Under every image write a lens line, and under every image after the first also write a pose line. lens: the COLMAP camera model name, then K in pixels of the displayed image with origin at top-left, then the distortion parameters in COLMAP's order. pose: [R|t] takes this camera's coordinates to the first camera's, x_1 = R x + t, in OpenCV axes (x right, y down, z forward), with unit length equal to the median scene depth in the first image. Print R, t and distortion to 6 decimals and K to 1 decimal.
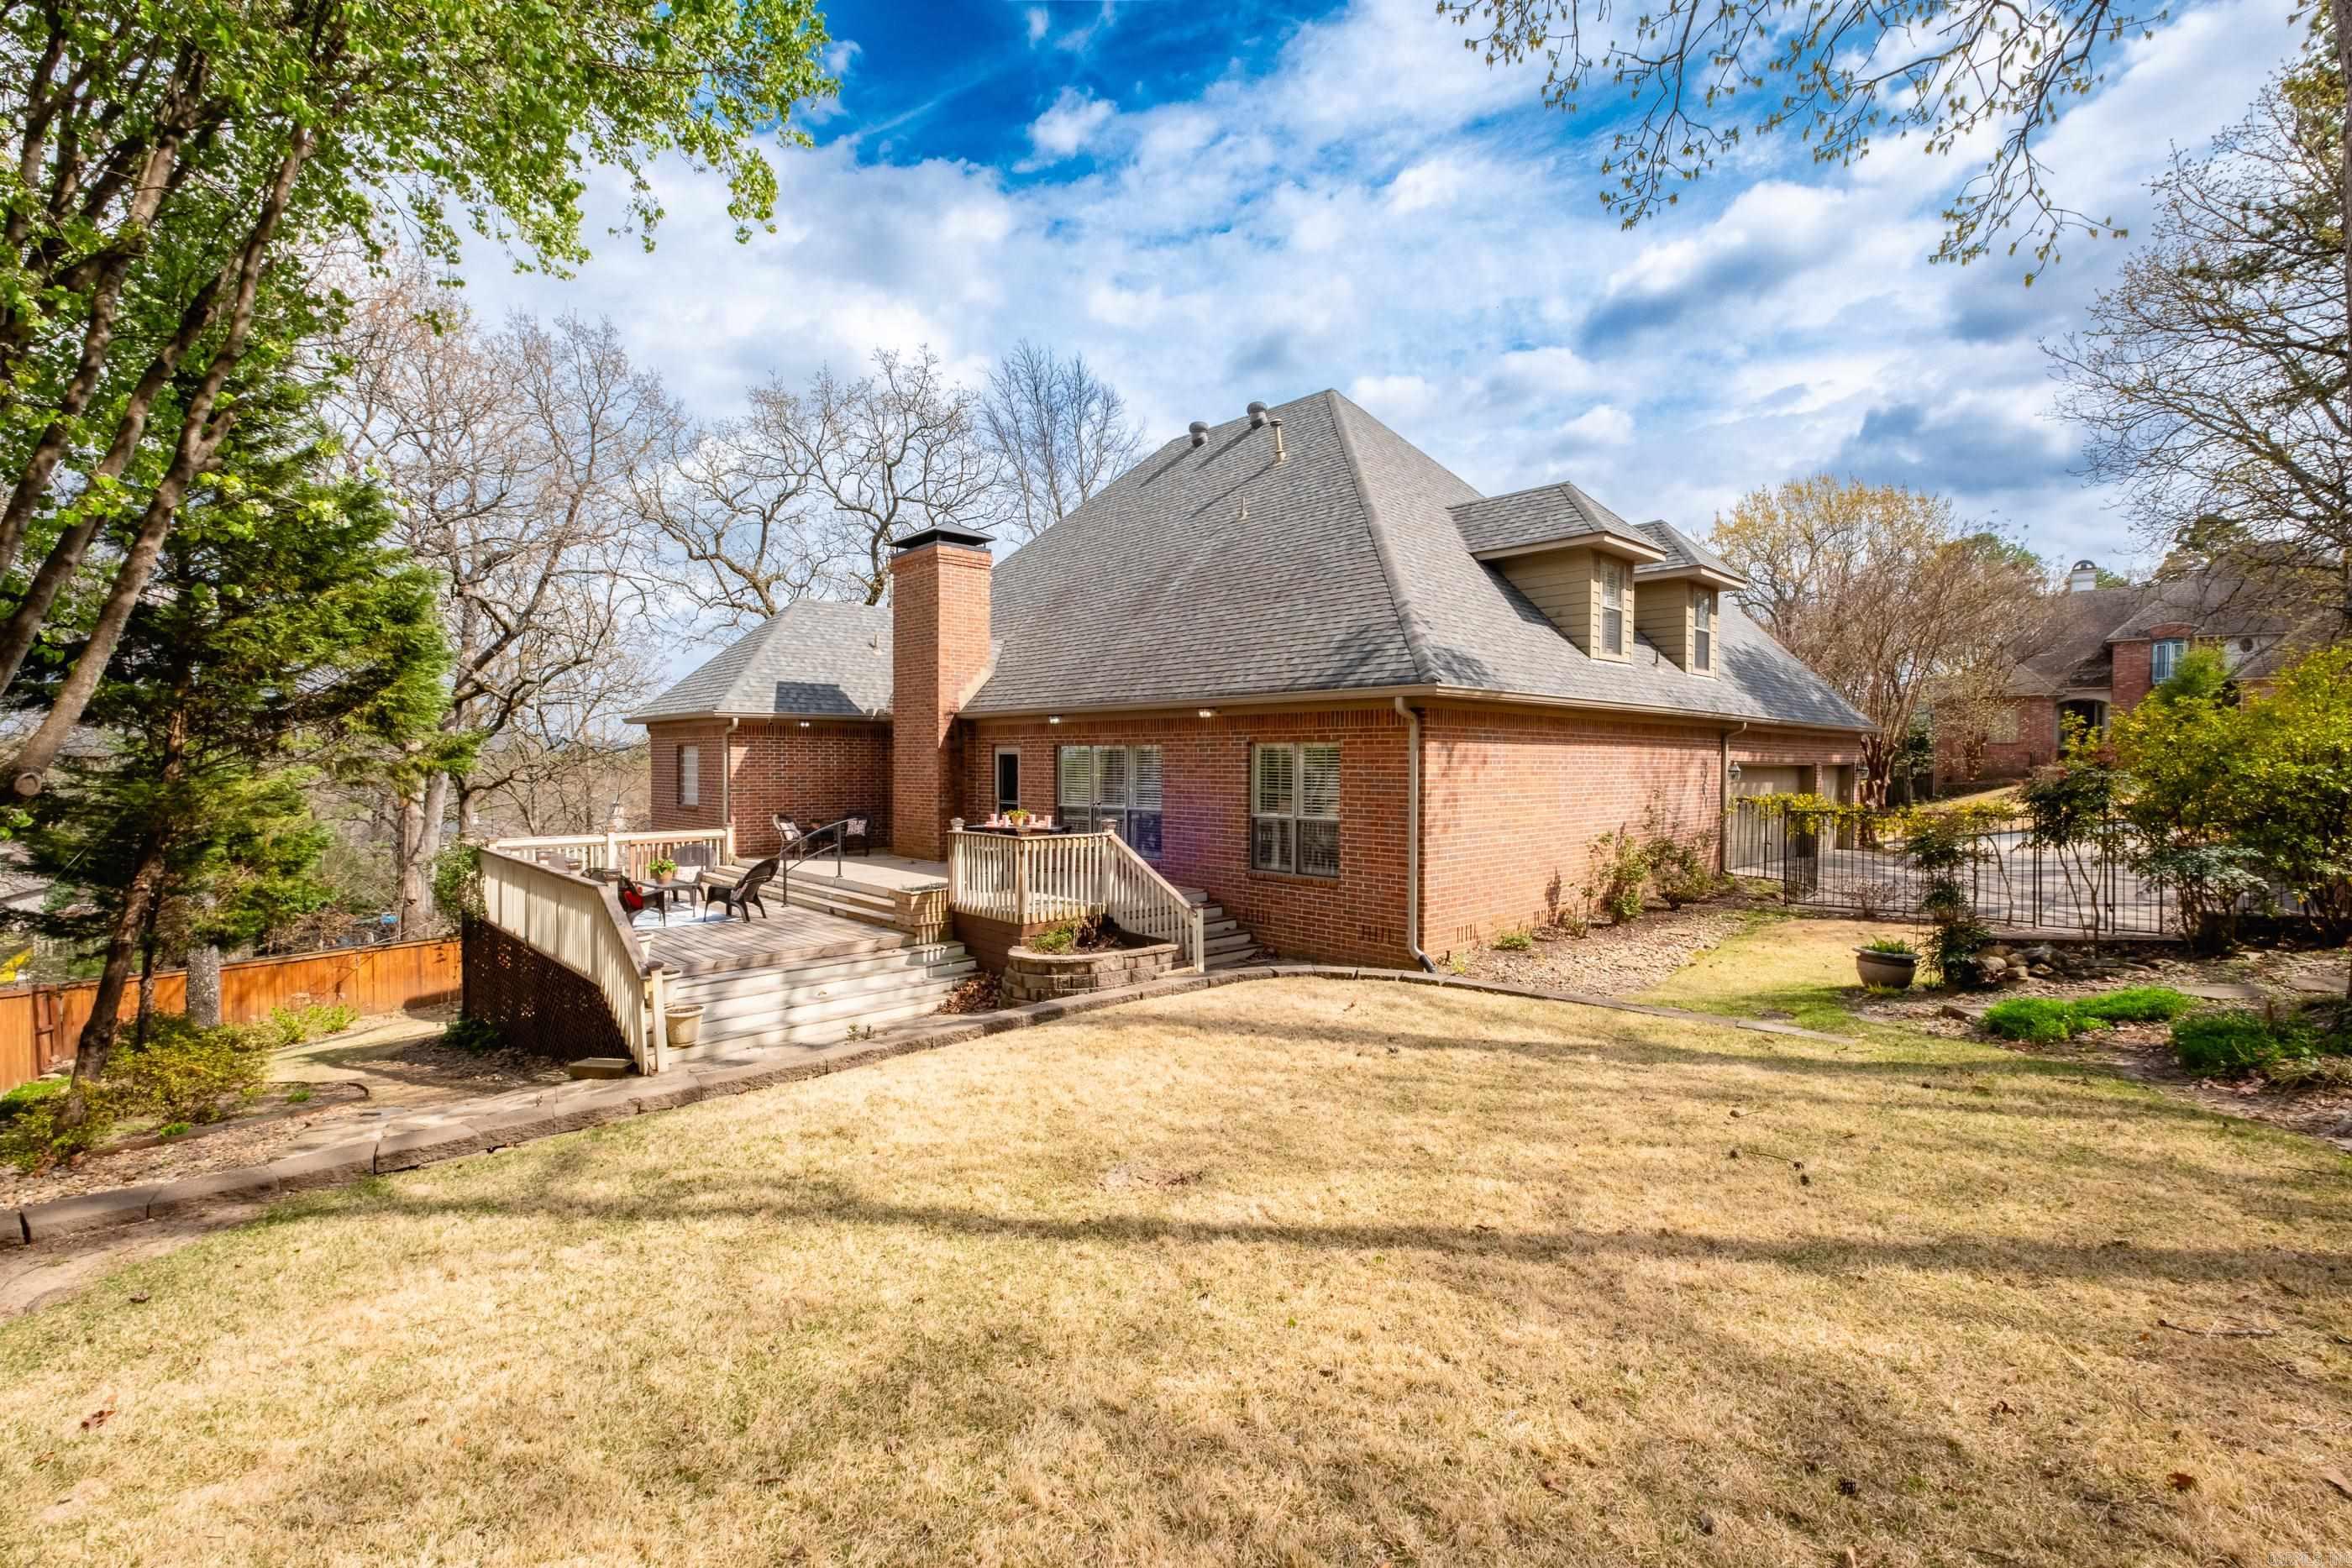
lens RADIAL K [[1019.3, 0, 1181.8], [0, 1019.3, 782.6], [0, 0, 1]] dist [0.002758, -0.000479]
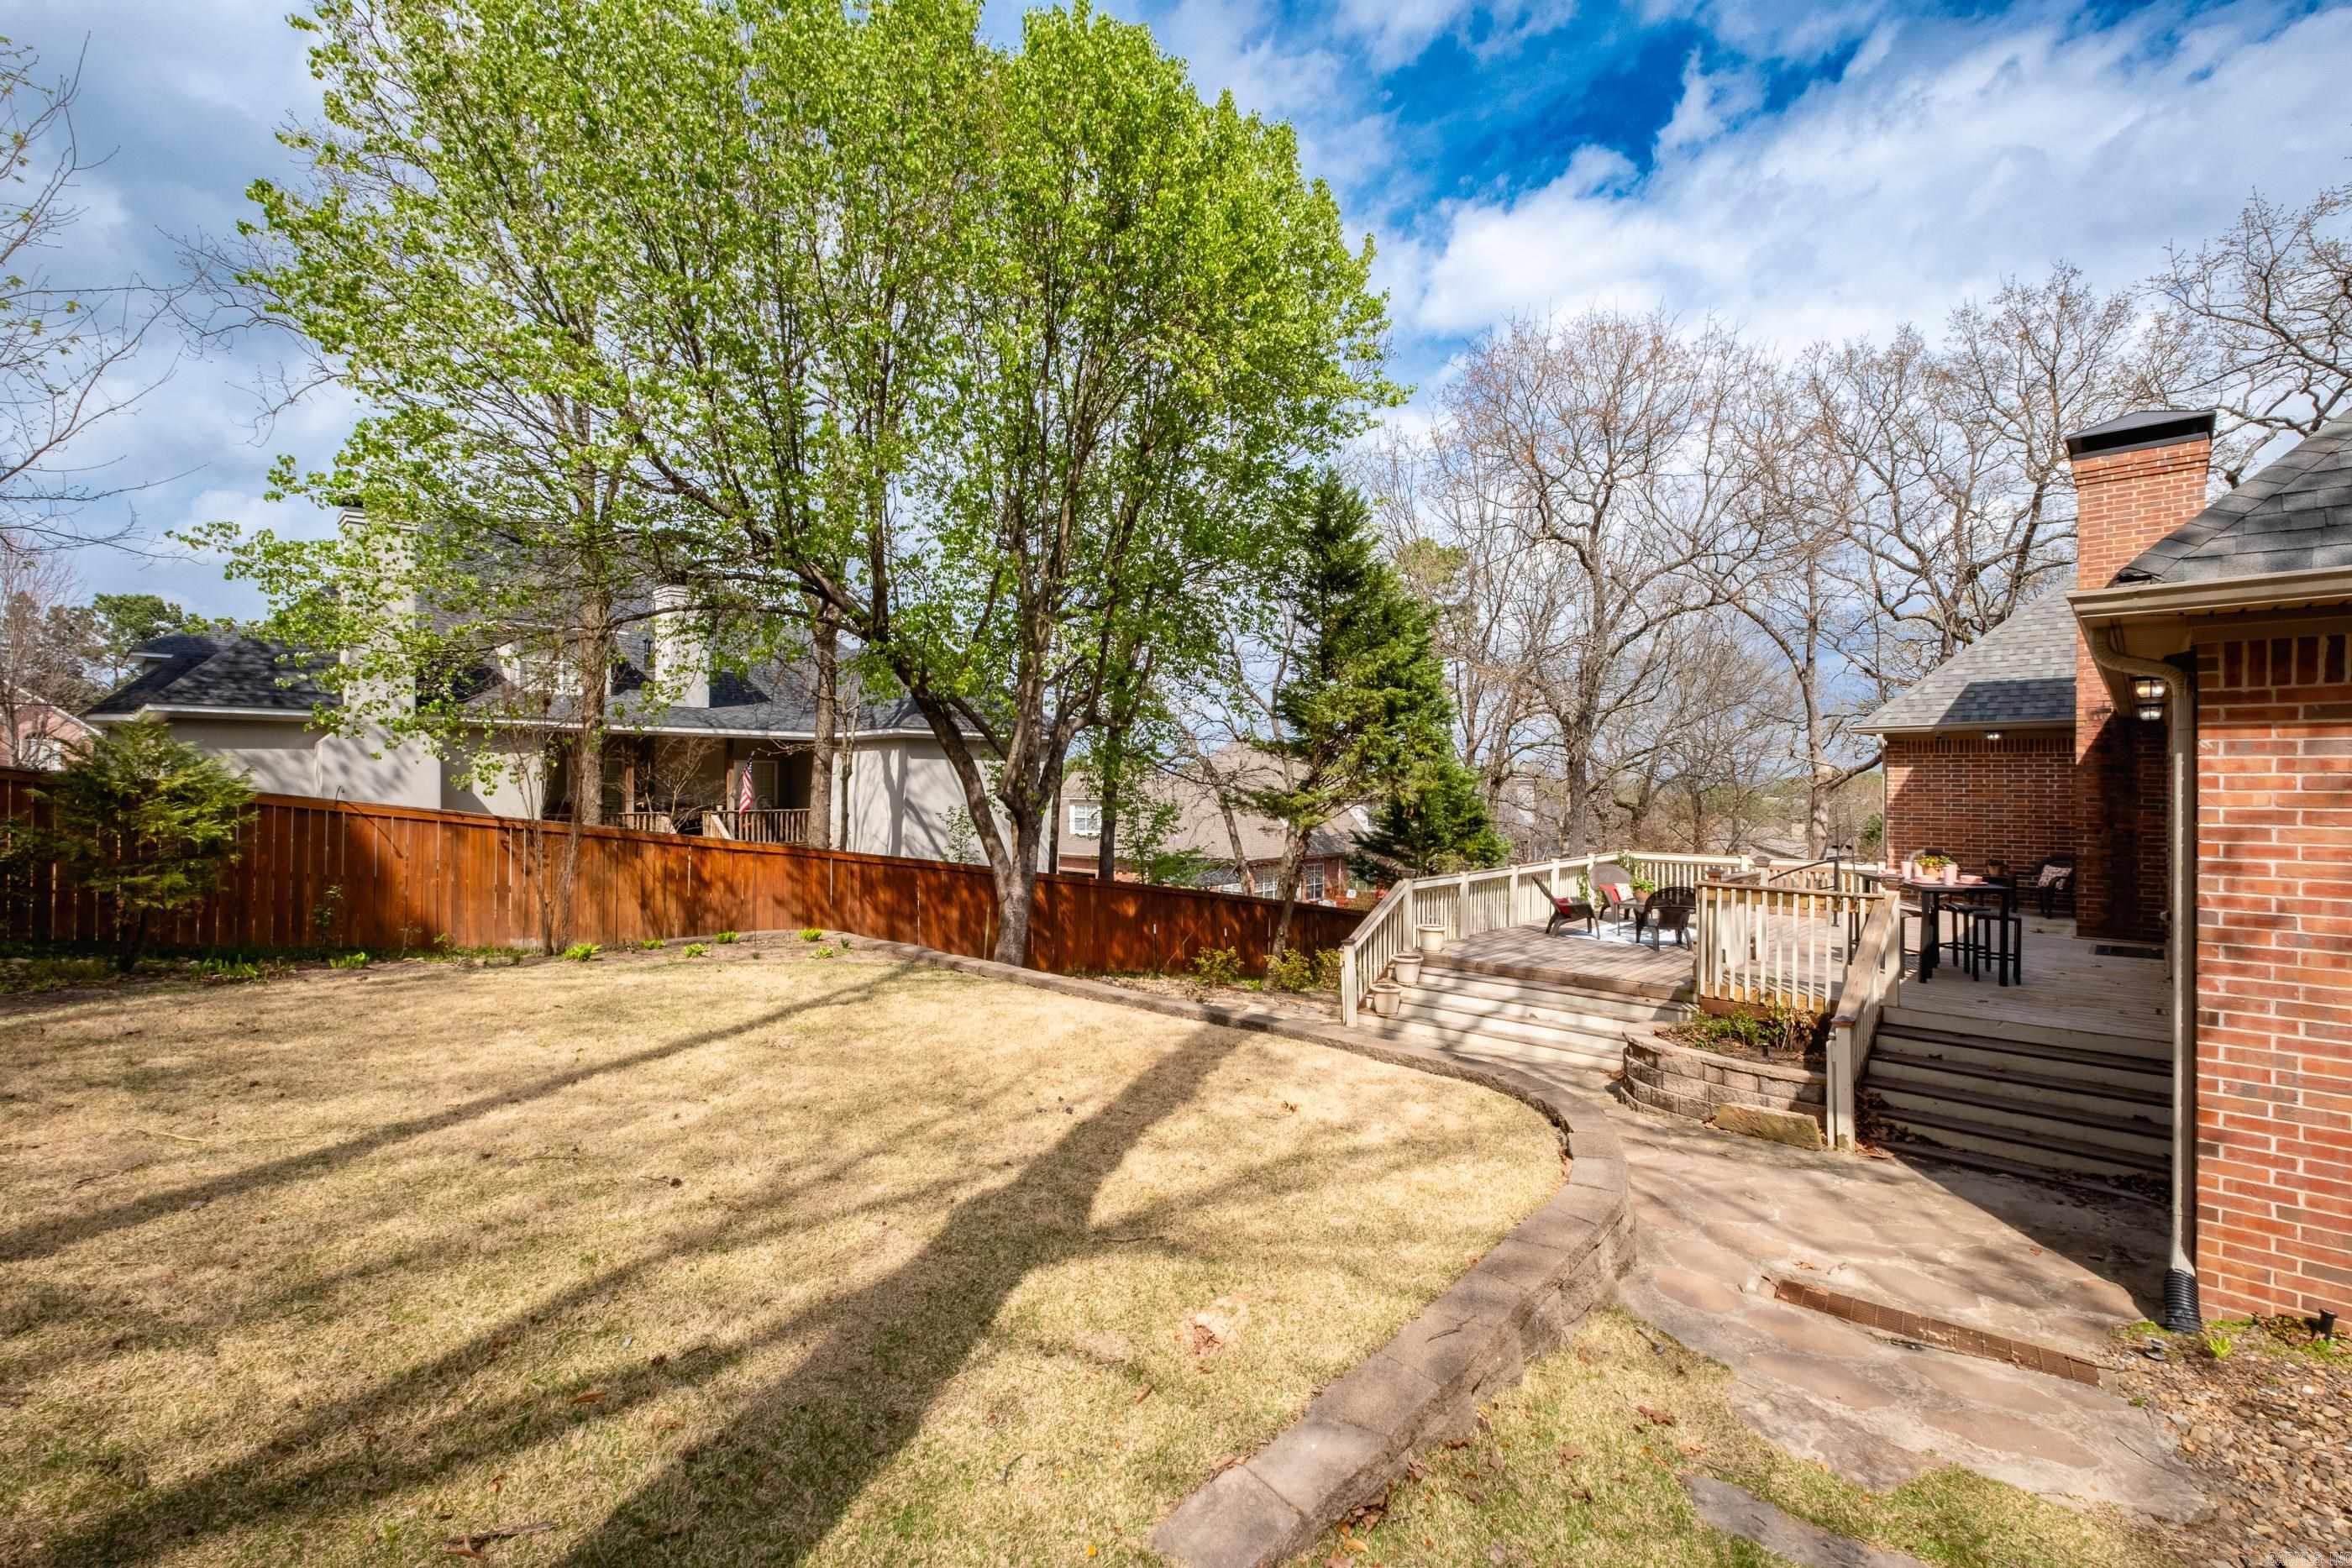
lens RADIAL K [[1019.3, 0, 1181.8], [0, 1019.3, 782.6], [0, 0, 1]] dist [0.002758, -0.000479]
pose [[0.047890, -0.000870, -0.998852, 0.388024], [-0.026278, 0.999652, -0.002130, -0.004611], [0.998507, 0.026350, 0.047851, 0.371408]]
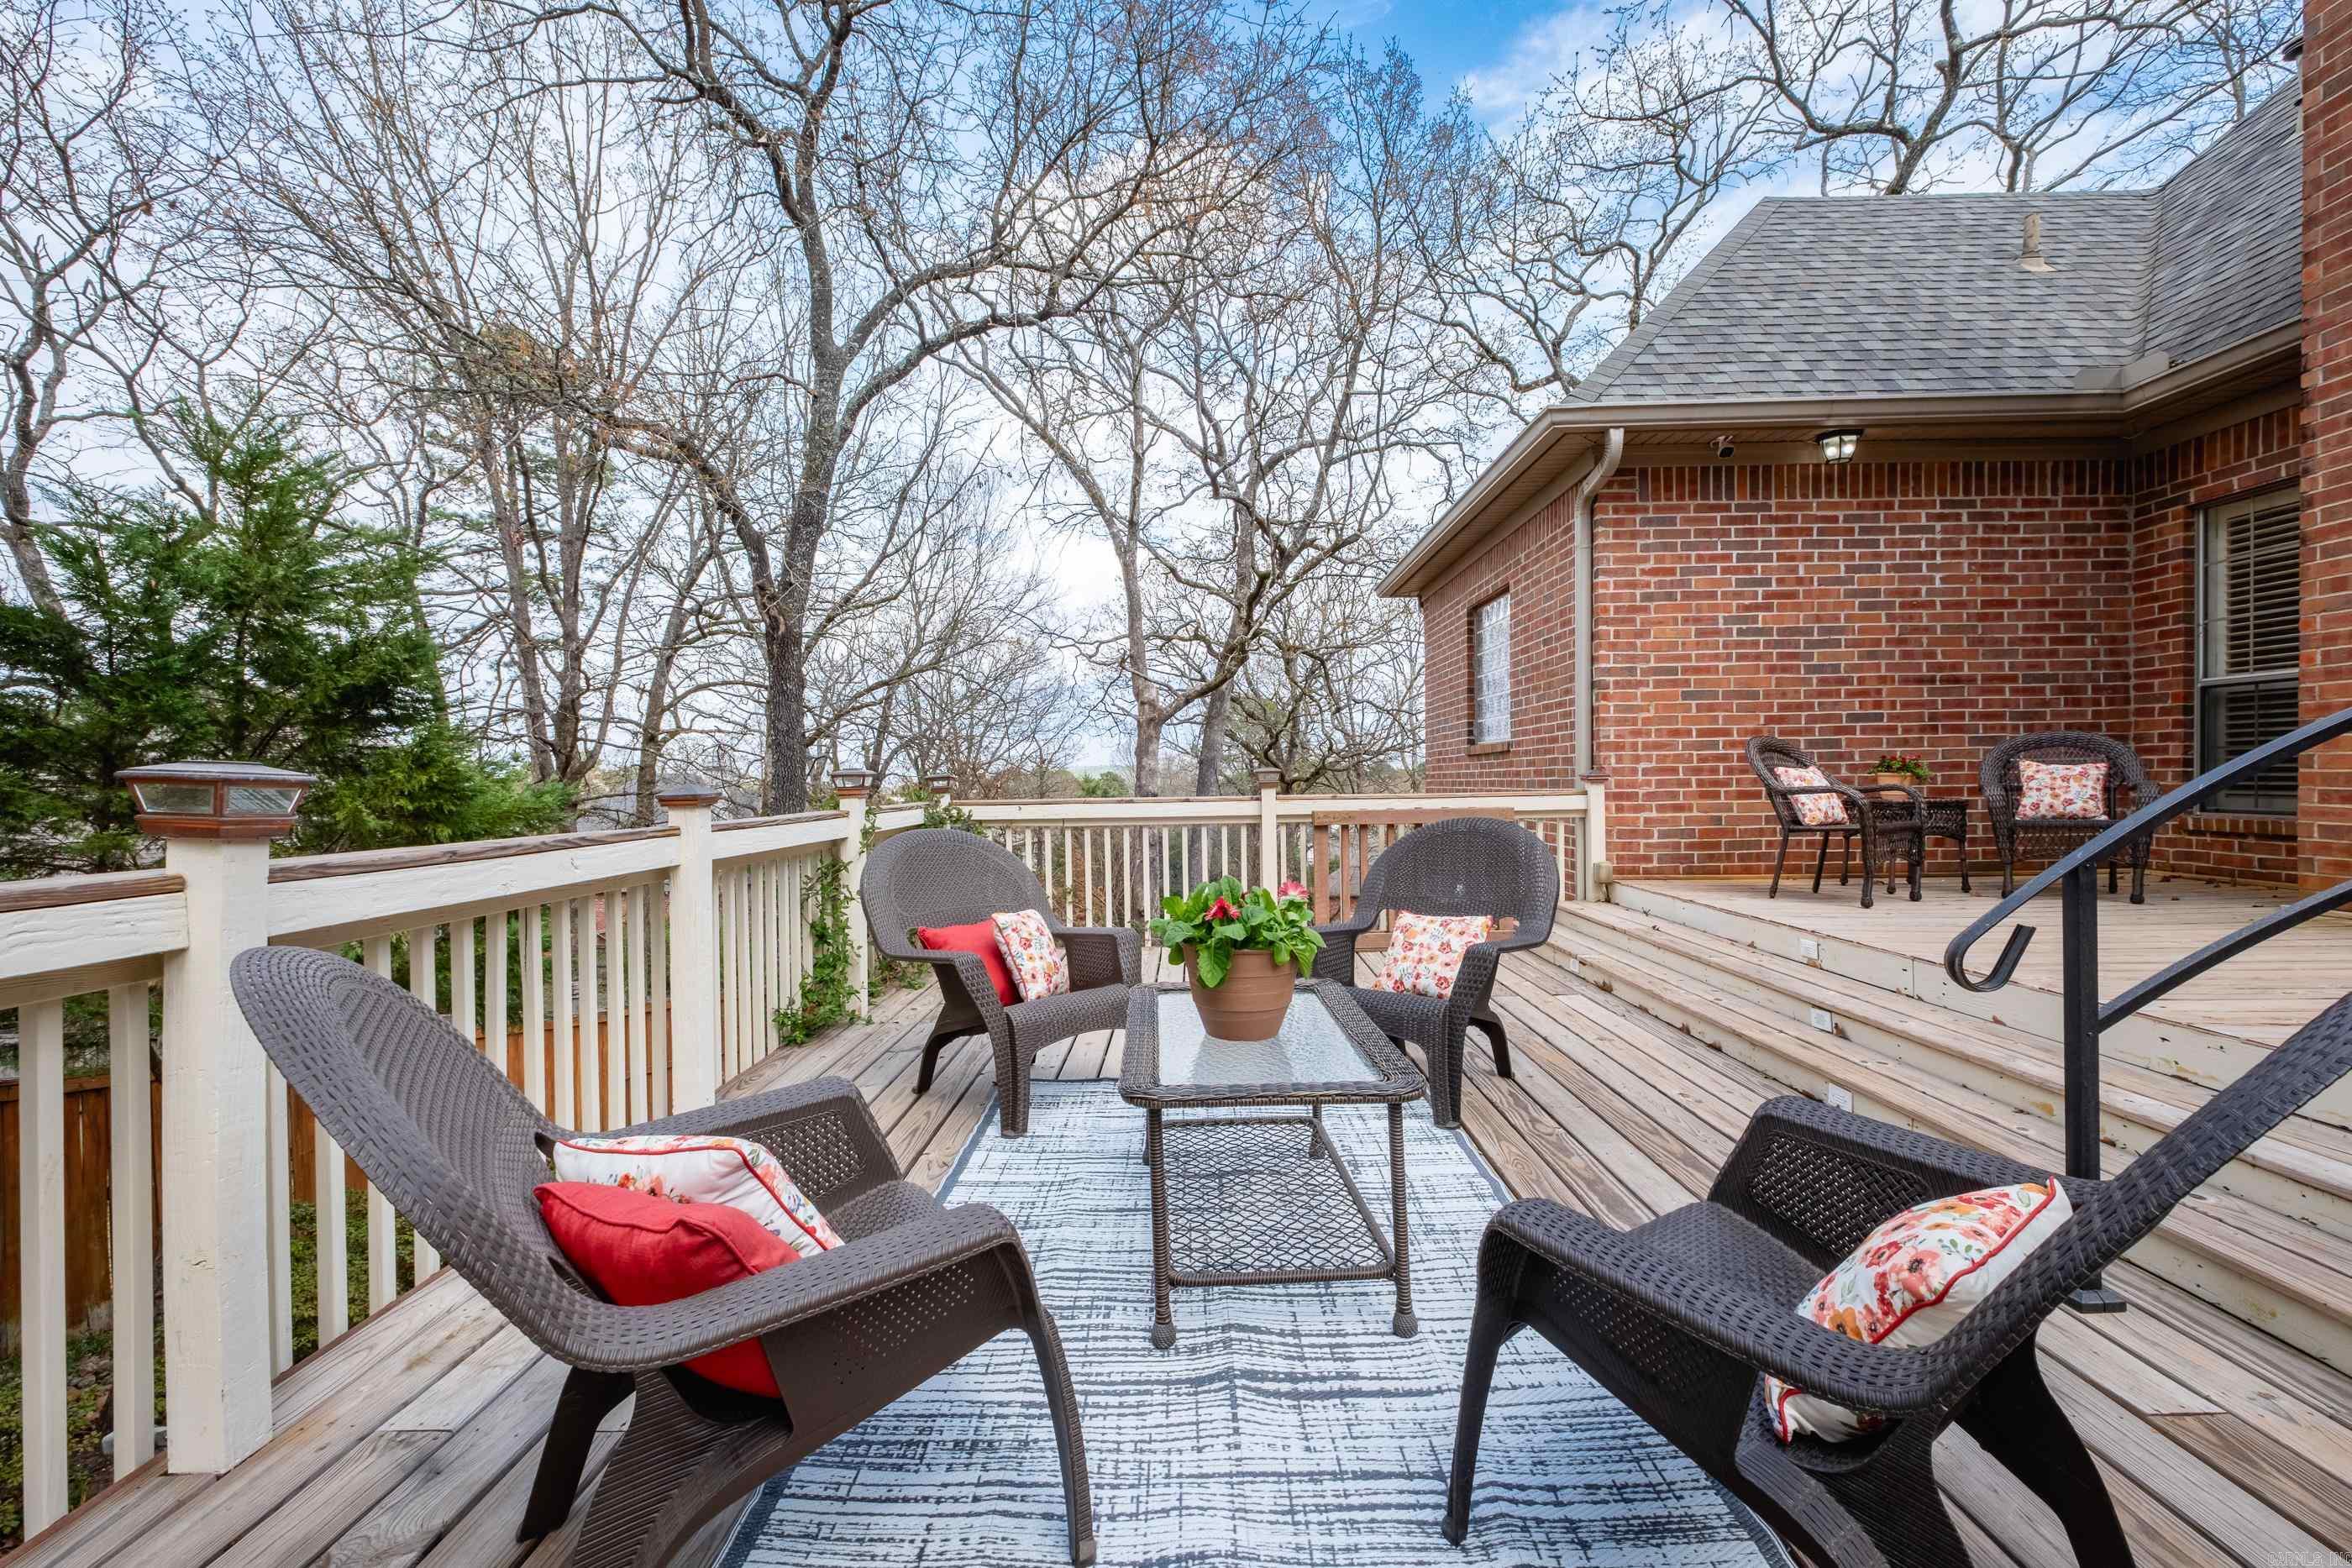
lens RADIAL K [[1019.3, 0, 1181.8], [0, 1019.3, 782.6], [0, 0, 1]] dist [0.002758, -0.000479]
pose [[0.710567, -0.010675, -0.703548, -0.311814], [0.001253, 0.999903, -0.013906, 0.047927], [0.703628, 0.008999, 0.710511, 0.683637]]
